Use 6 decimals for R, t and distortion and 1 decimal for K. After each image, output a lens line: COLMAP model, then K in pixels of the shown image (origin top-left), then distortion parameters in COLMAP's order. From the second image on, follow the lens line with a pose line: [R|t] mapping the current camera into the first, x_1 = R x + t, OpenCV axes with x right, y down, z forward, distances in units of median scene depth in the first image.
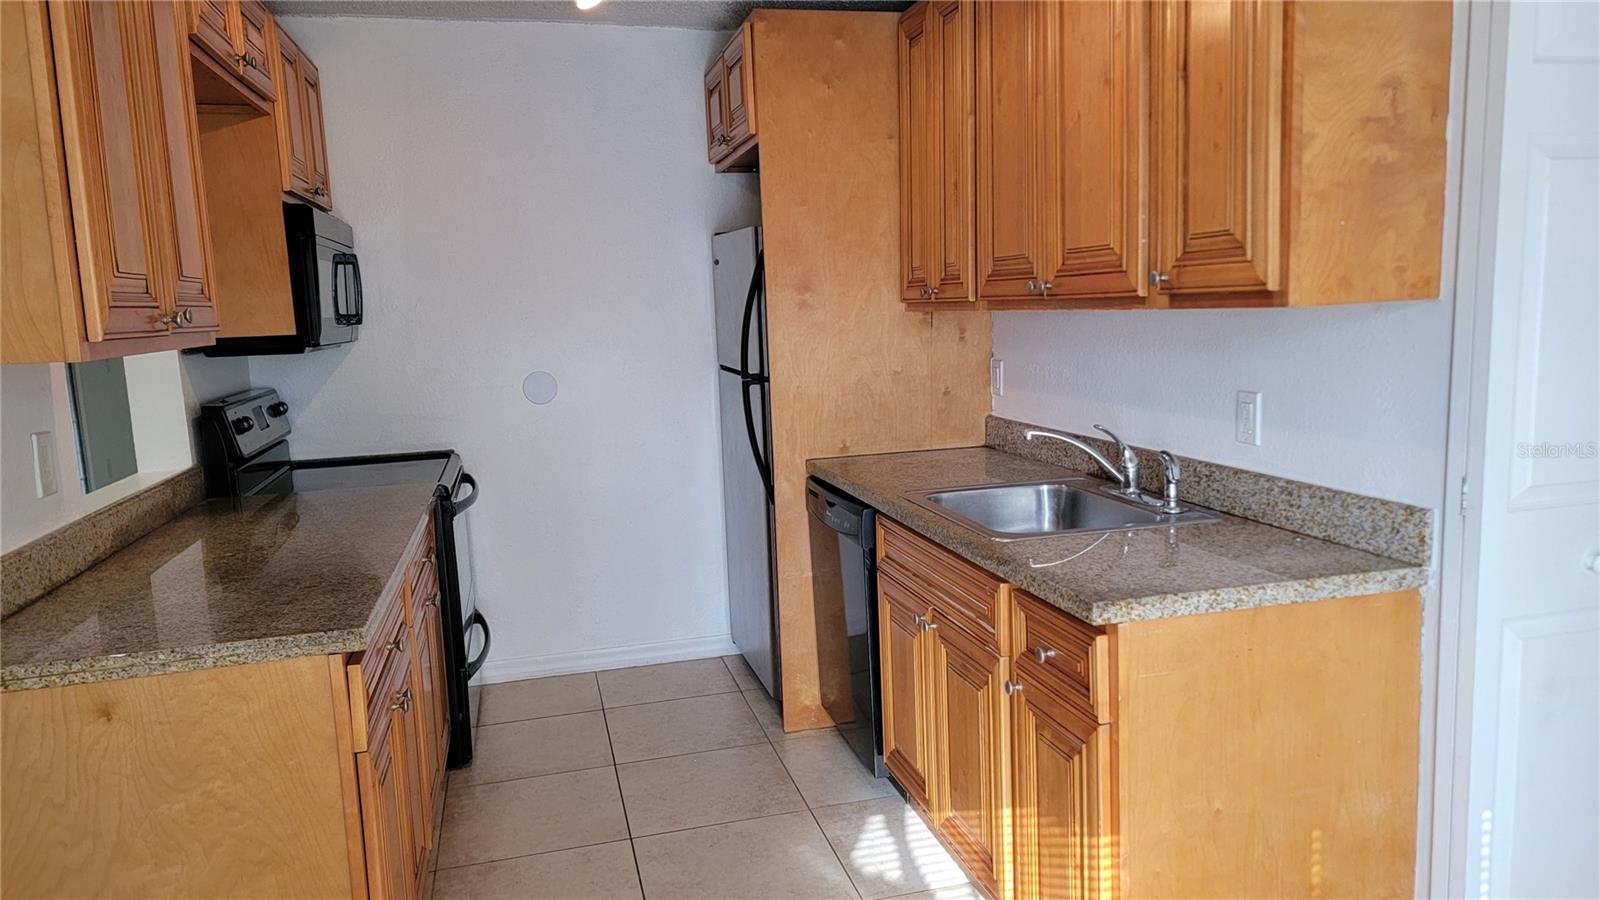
lens RADIAL K [[1108.7, 0, 805.0], [0, 1108.7, 451.3], [0, 0, 1]] dist [0.074673, -0.039129]
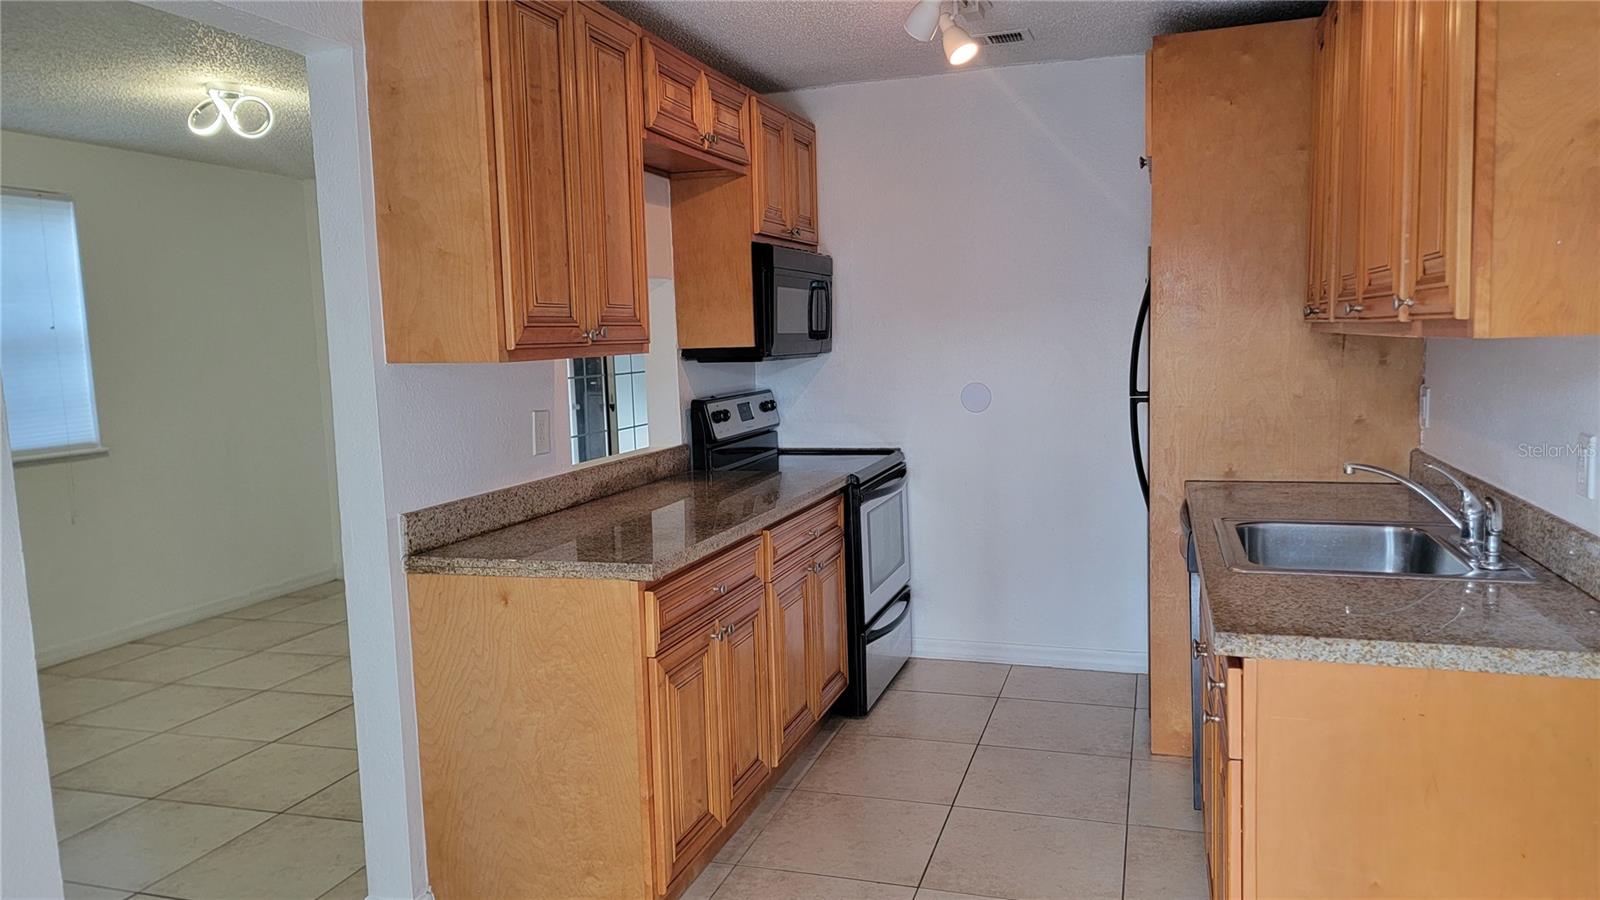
lens RADIAL K [[1108.7, 0, 811.3], [0, 1108.7, 438.2], [0, 0, 1]] dist [0.074673, -0.039129]
pose [[0.848719, 0.063663, -0.524999, 0.314683], [-0.075470, 0.997147, -0.001090, -0.005038], [0.523432, 0.040546, 0.851102, -0.028531]]
